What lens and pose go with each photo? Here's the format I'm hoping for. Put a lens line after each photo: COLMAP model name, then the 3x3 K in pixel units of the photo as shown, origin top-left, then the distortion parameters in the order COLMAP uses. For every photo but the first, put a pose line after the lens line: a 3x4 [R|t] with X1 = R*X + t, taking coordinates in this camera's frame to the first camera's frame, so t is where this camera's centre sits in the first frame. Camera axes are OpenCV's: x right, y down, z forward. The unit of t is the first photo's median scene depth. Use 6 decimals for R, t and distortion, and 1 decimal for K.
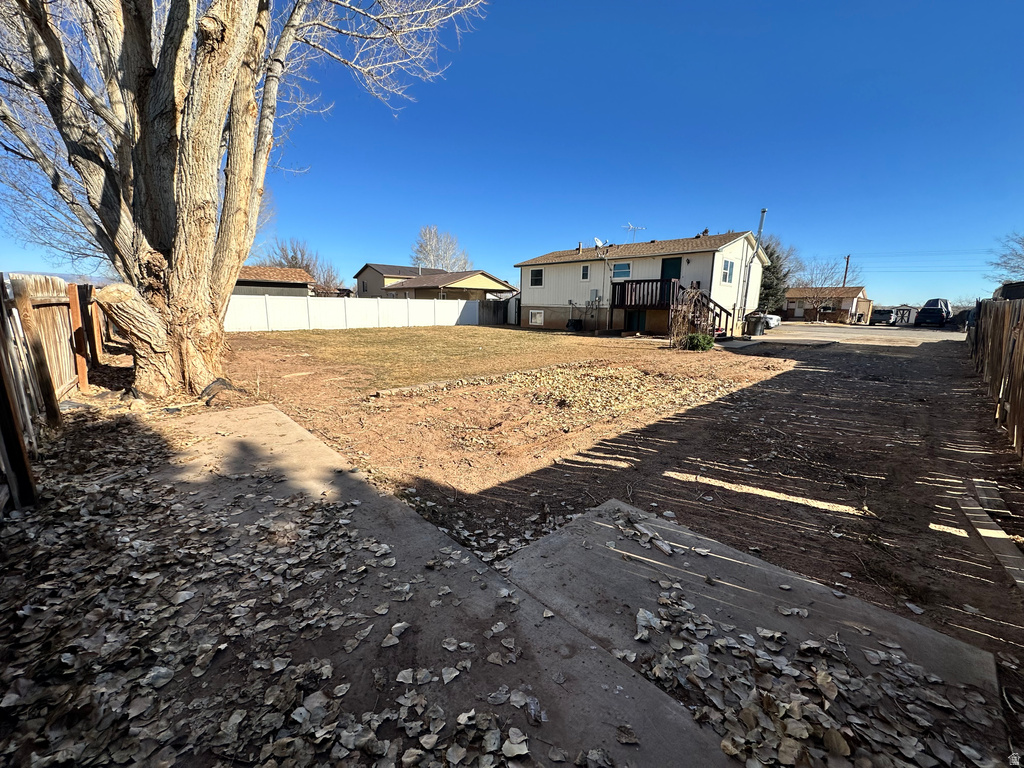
lens RADIAL K [[407.7, 0, 512.2], [0, 407.7, 380.6], [0, 0, 1]] dist [-0.003765, 0.000640]
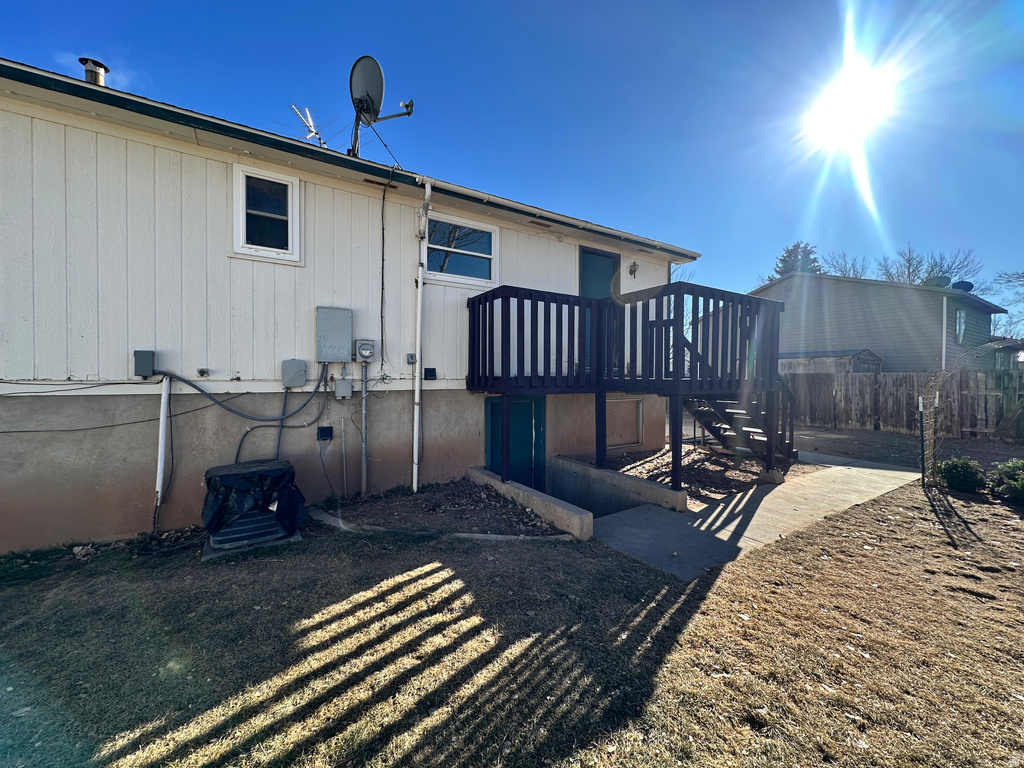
lens RADIAL K [[407.7, 0, 511.7], [0, 407.7, 381.6], [0, 0, 1]] dist [-0.003765, 0.000640]
pose [[0.194051, -0.028225, 0.980585, 0.014895], [0.177408, 0.984114, -0.006781, -0.196935], [-0.964816, 0.175280, 0.195976, 1.030938]]
